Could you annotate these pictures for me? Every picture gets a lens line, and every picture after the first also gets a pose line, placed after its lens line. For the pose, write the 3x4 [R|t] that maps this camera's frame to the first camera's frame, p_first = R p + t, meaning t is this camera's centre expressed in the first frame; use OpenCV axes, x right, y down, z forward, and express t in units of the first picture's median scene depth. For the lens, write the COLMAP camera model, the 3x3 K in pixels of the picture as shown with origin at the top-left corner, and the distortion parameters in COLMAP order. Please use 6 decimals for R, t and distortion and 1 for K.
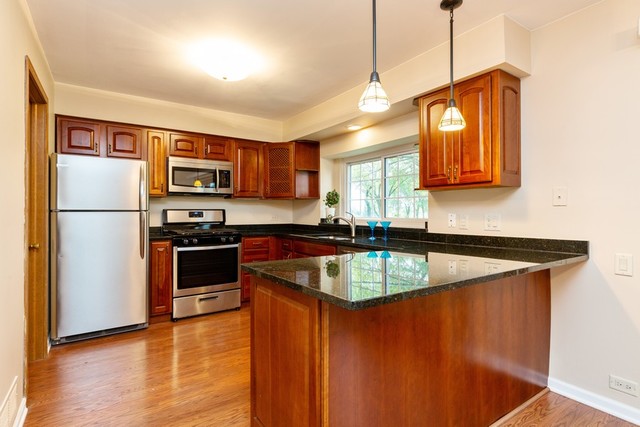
lens RADIAL K [[333.1, 0, 318.5], [0, 333.1, 212.7], [0, 0, 1]] dist [-0.003439, -0.000253]
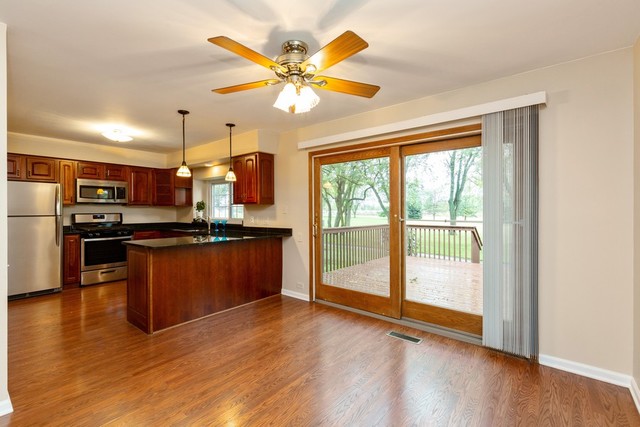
lens RADIAL K [[292.1, 0, 322.5], [0, 292.1, 211.3], [0, 0, 1]] dist [0.002086, 0.000321]
pose [[0.956384, -0.002513, 0.292103, 0.220182], [0.001824, 0.999995, 0.002629, -0.023550], [-0.292108, -0.001981, 0.956383, -0.577649]]
